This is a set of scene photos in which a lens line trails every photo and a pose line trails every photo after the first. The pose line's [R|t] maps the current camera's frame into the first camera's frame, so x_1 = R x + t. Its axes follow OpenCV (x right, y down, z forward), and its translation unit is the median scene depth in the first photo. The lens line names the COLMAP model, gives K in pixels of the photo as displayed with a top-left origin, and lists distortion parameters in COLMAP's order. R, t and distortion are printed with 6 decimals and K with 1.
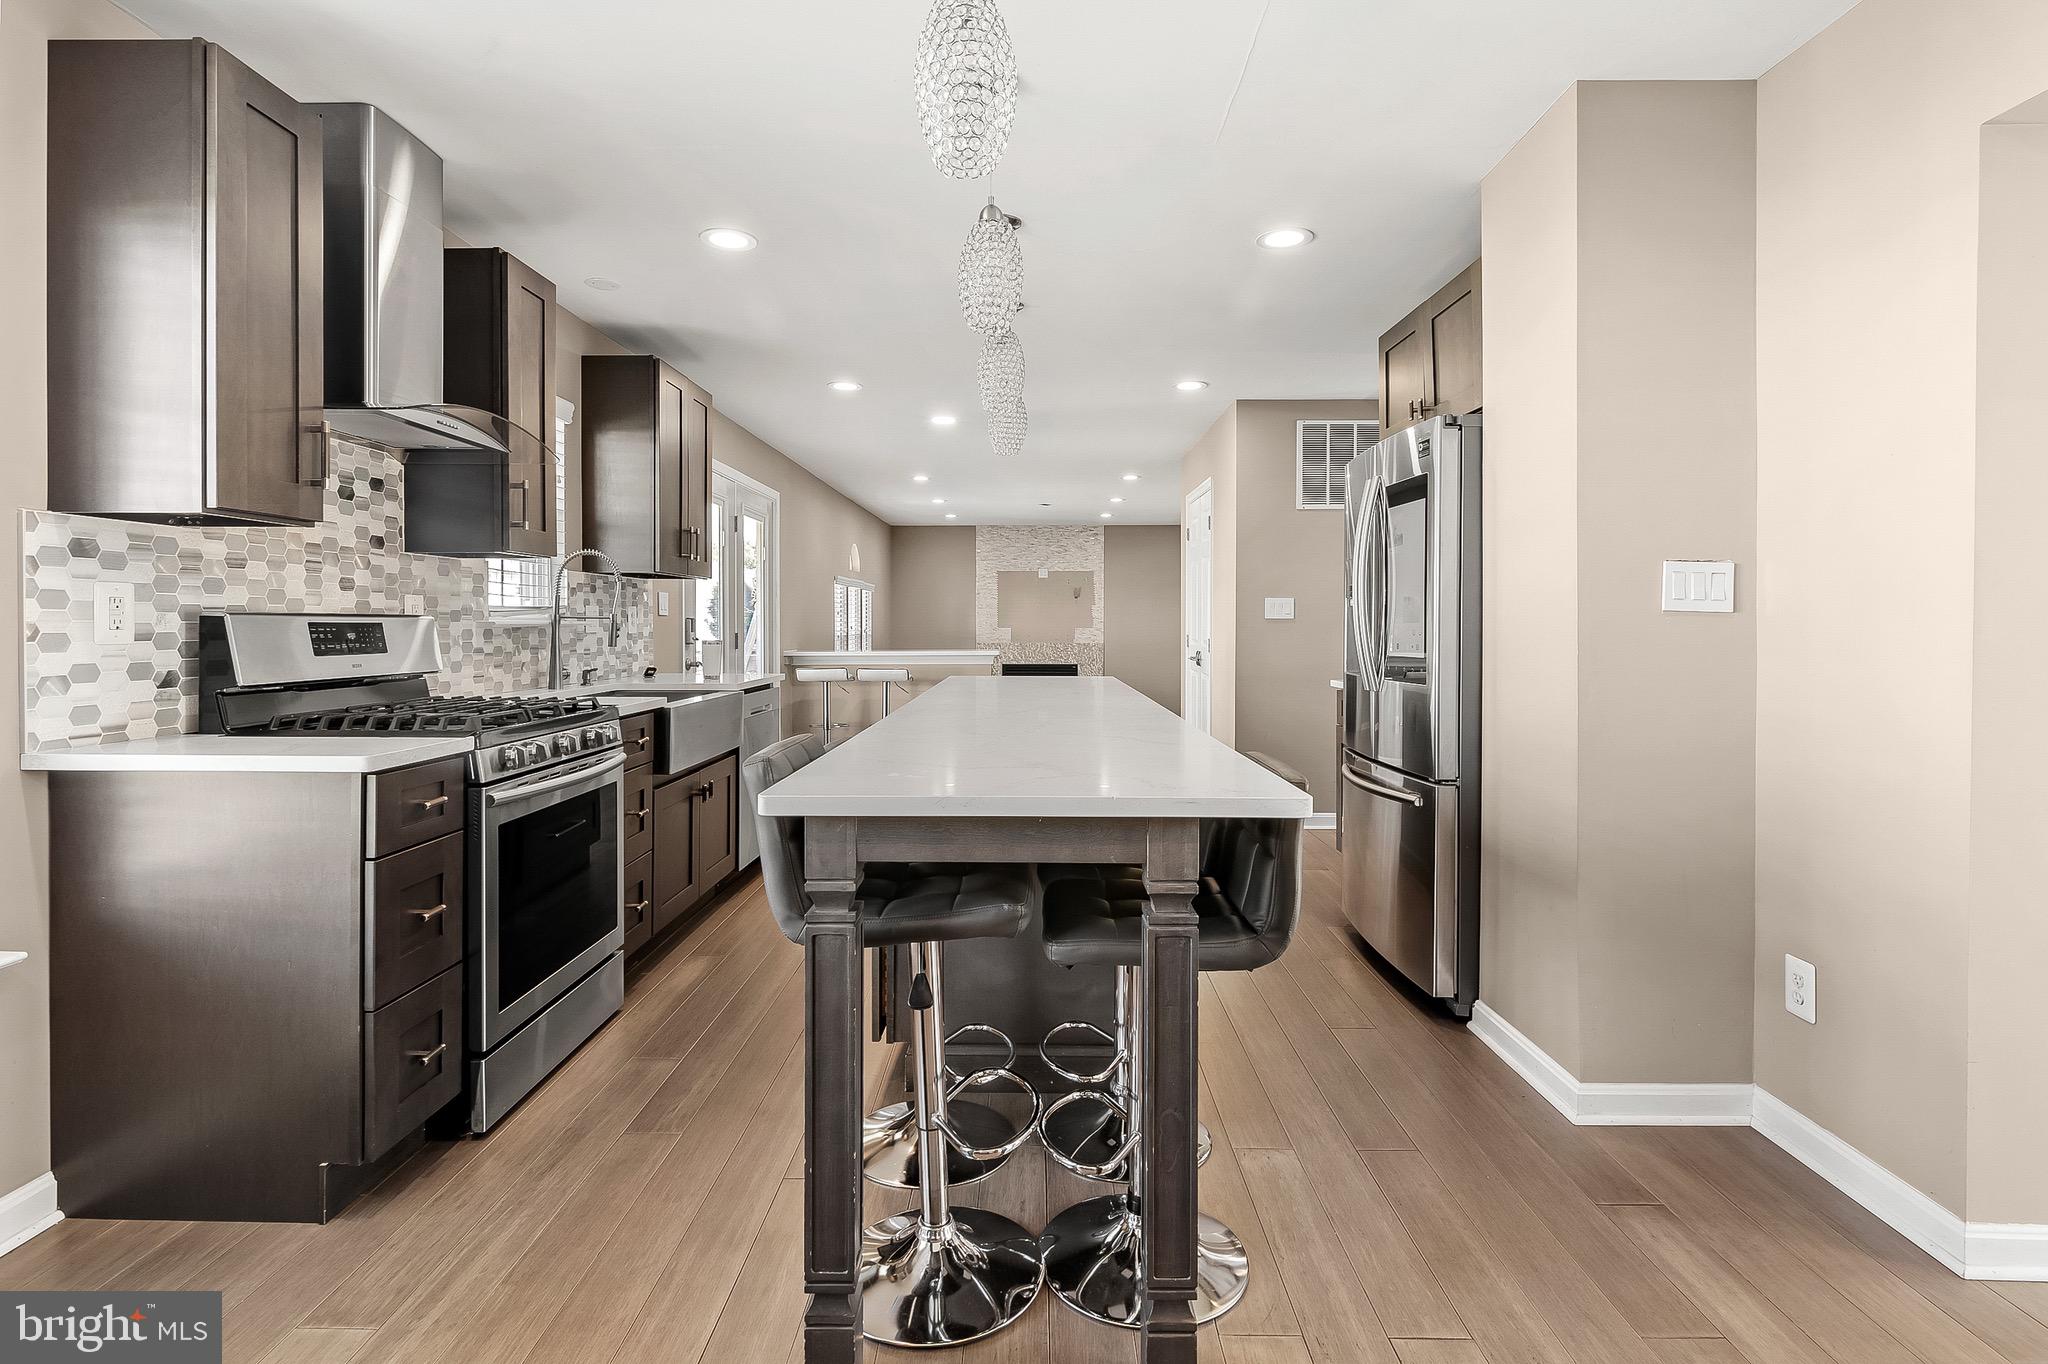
lens RADIAL K [[990.0, 0, 1024.5], [0, 990.0, 626.6], [0, 0, 1]] dist [0.007065, -0.005202]
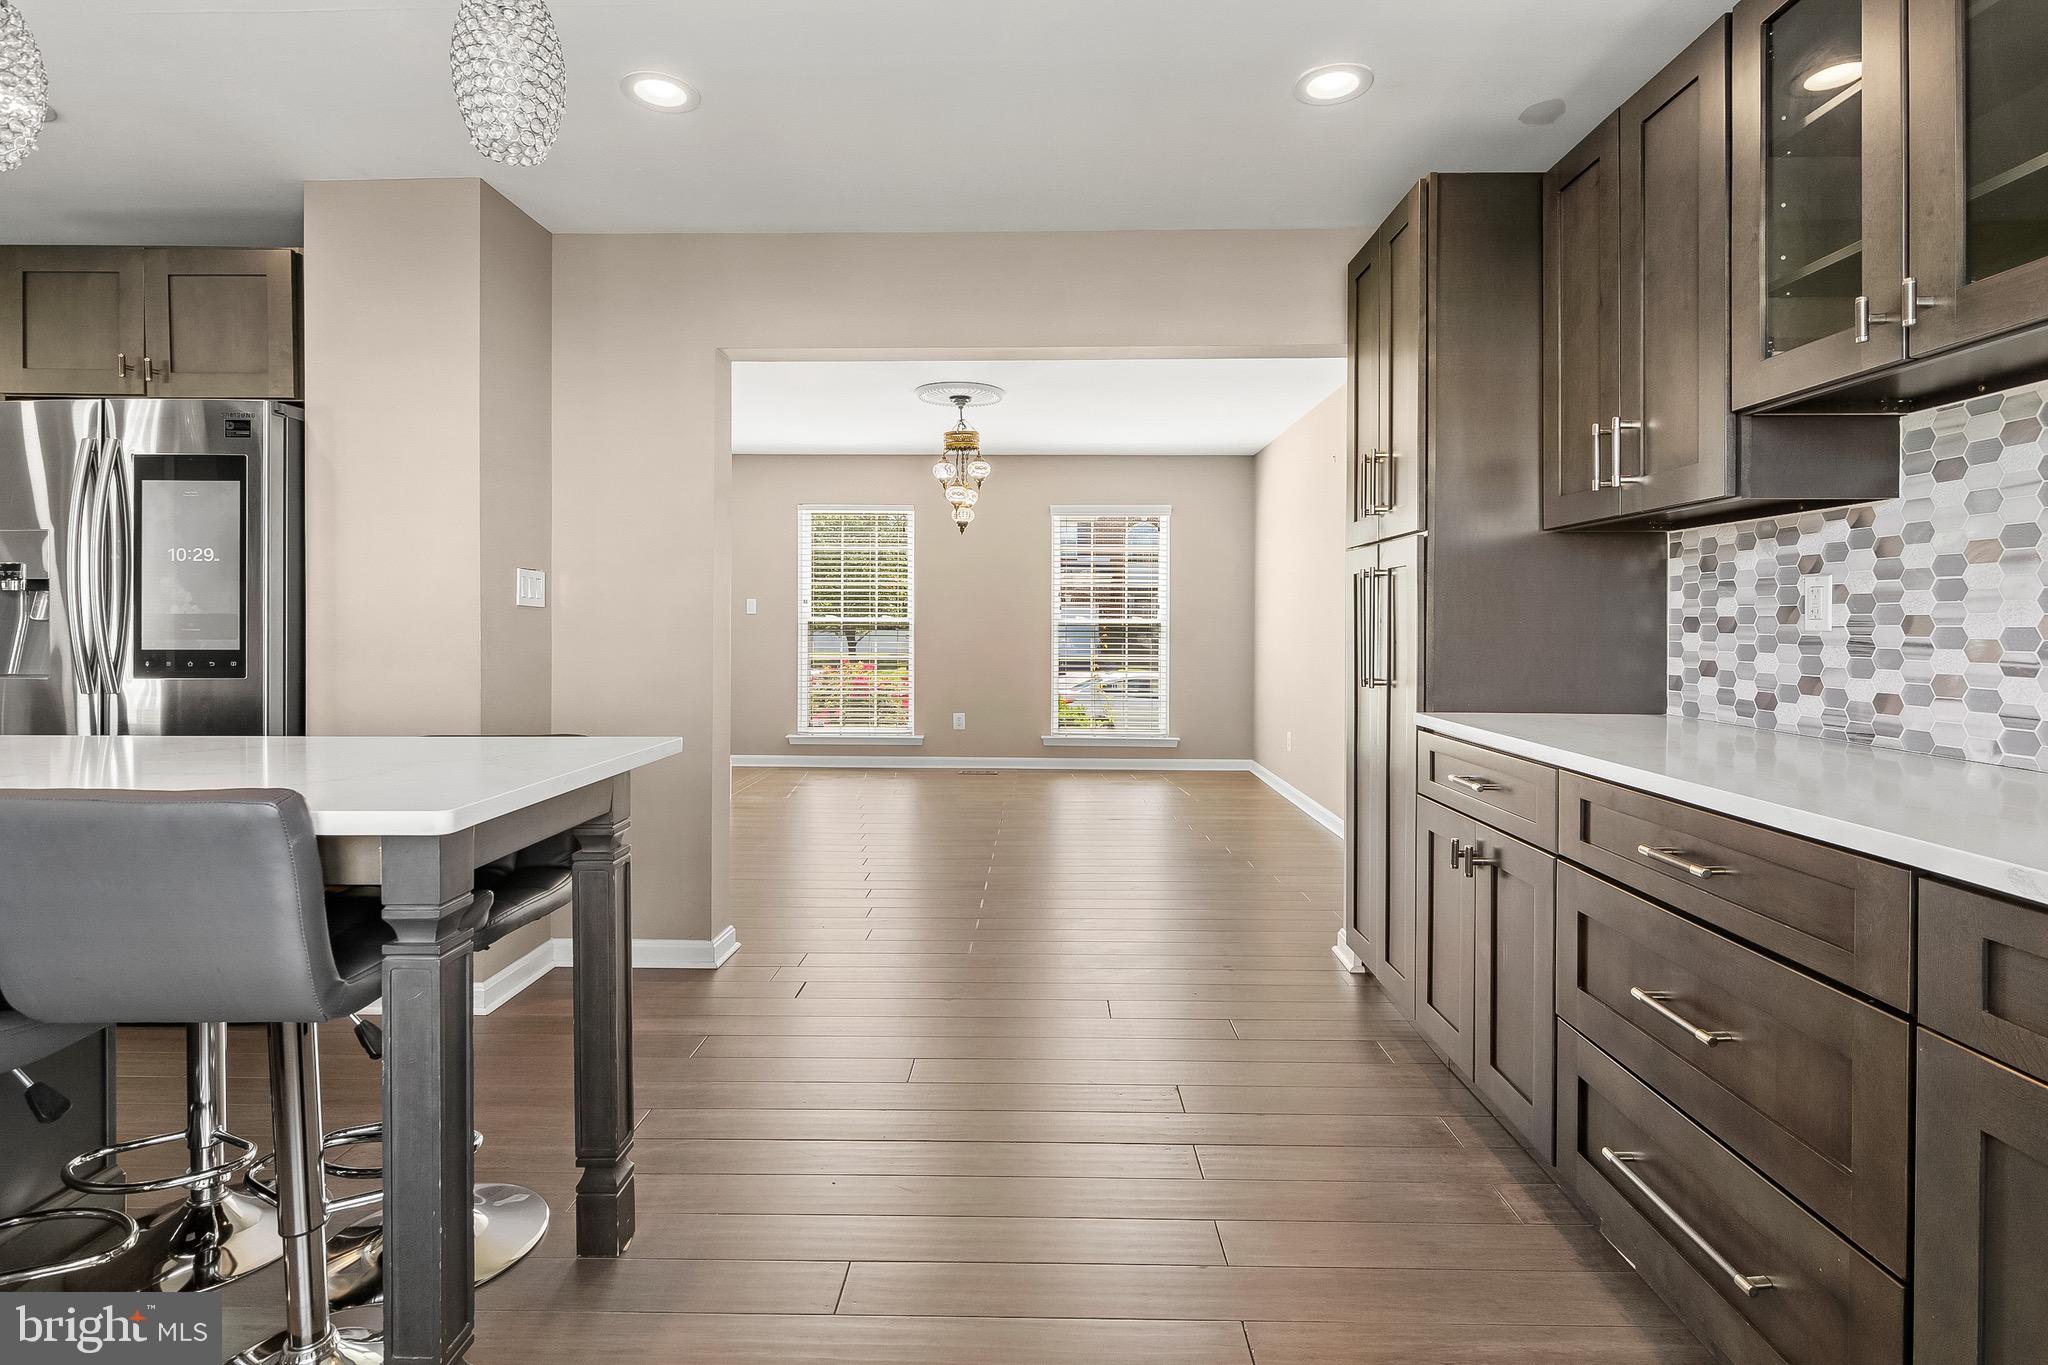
lens RADIAL K [[990.0, 0, 1024.5], [0, 990.0, 627.1], [0, 0, 1]] dist [0.007065, -0.005202]
pose [[0.012431, -0.006743, 0.999900, -0.571605], [-0.000161, 0.999977, 0.006745, 0.003615], [-0.999923, -0.000245, 0.012429, 0.254429]]
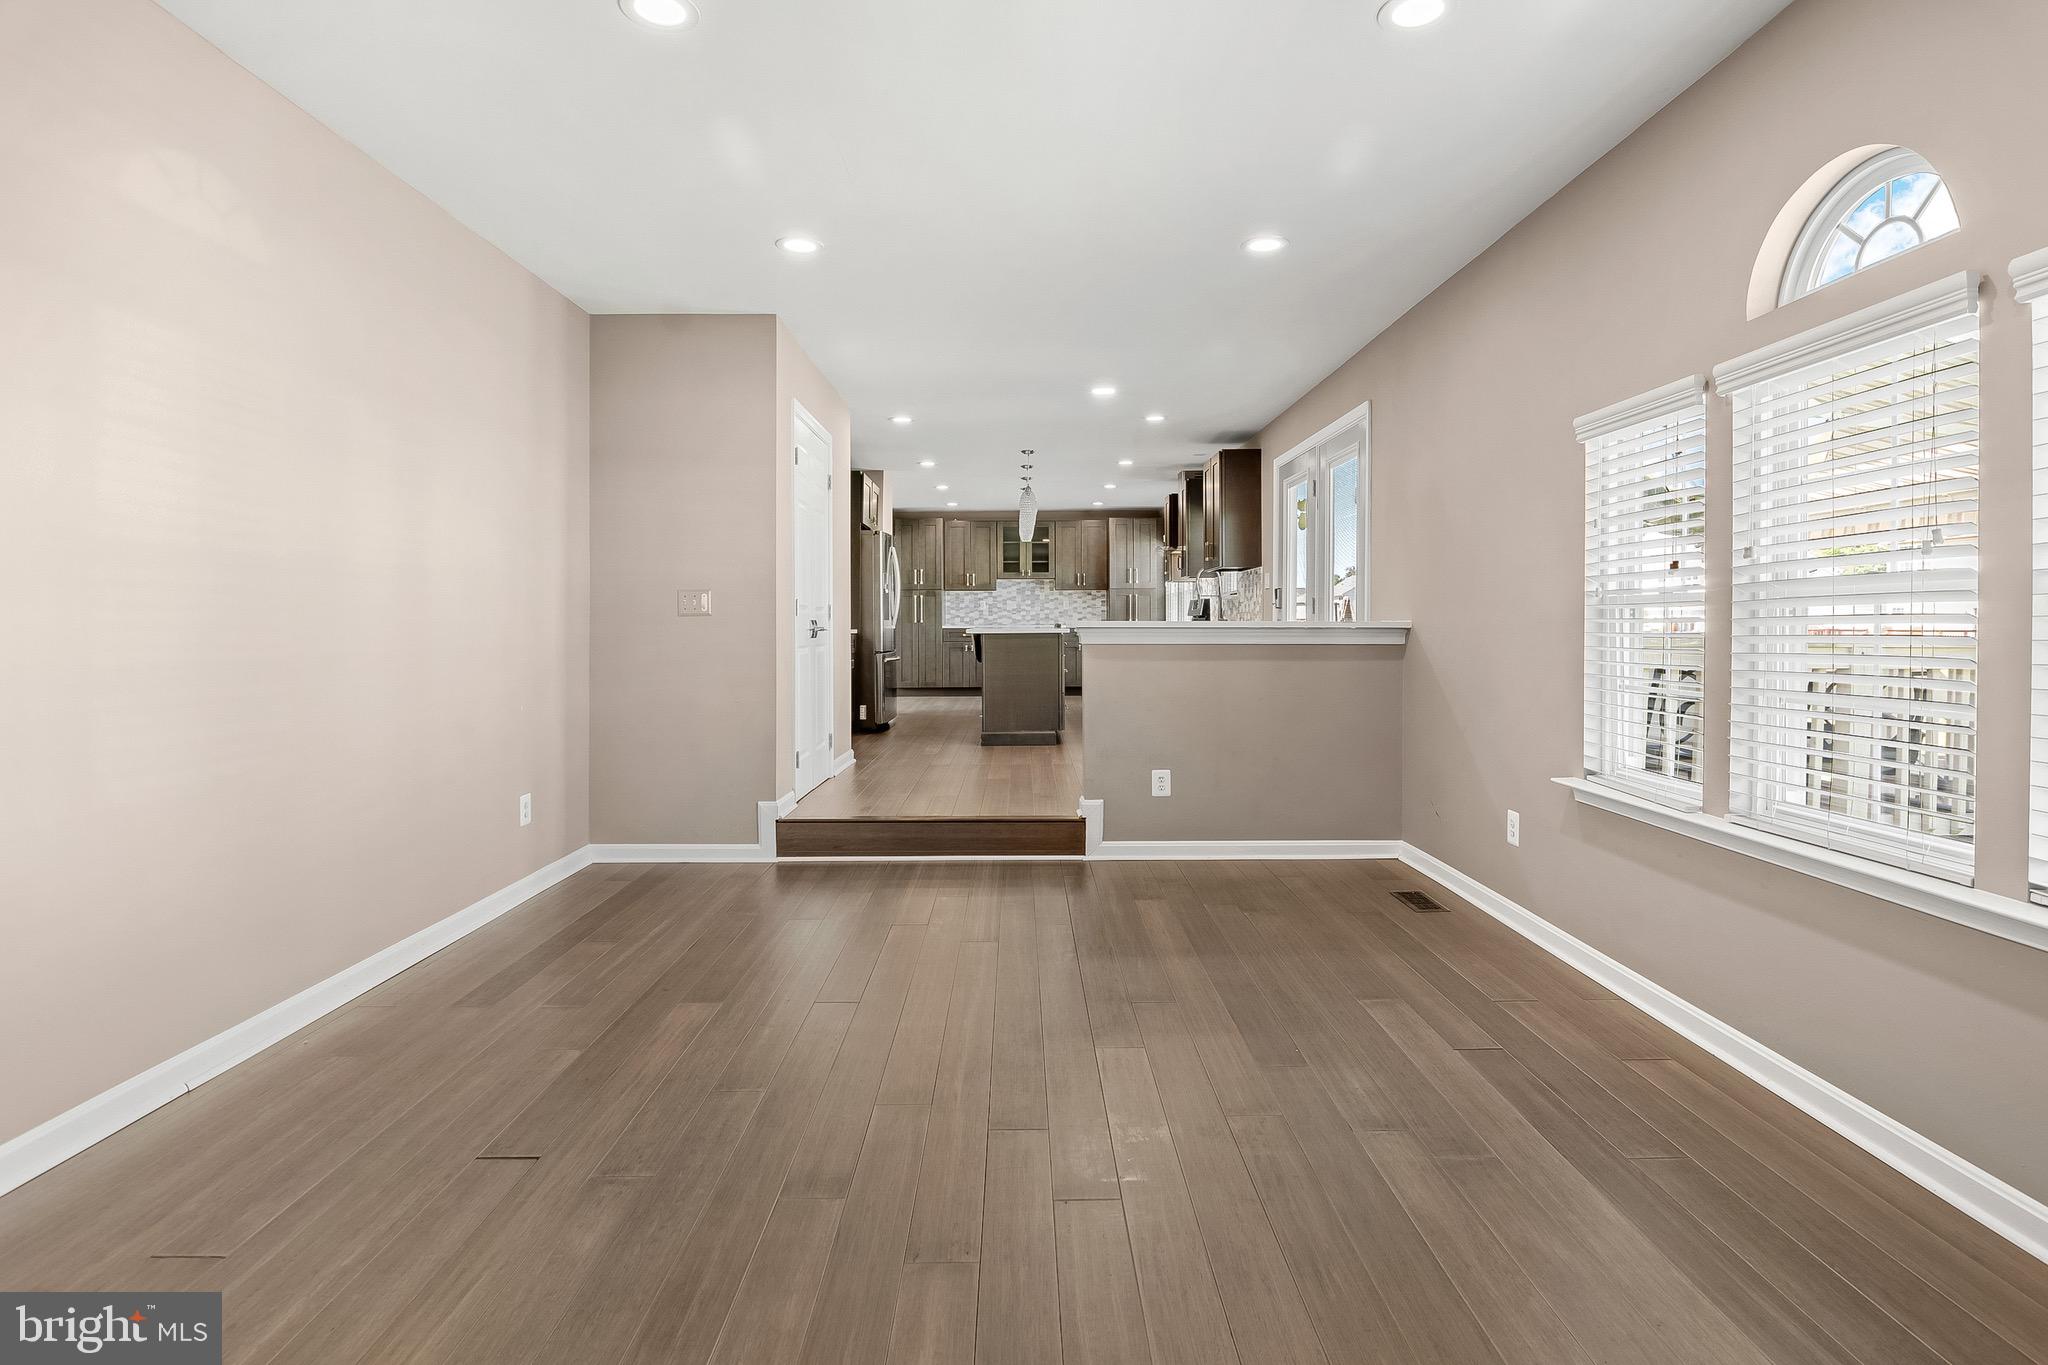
lens RADIAL K [[1008.2, 0, 1041.5], [0, 1008.2, 618.7], [0, 0, 1]] dist [-0.001590, 0.000230]
pose [[-0.999477, 0.003253, -0.032173, 0.037666], [0.003283, 0.999994, -0.000854, 0.061822], [0.032170, -0.000959, -0.999482, 4.548324]]
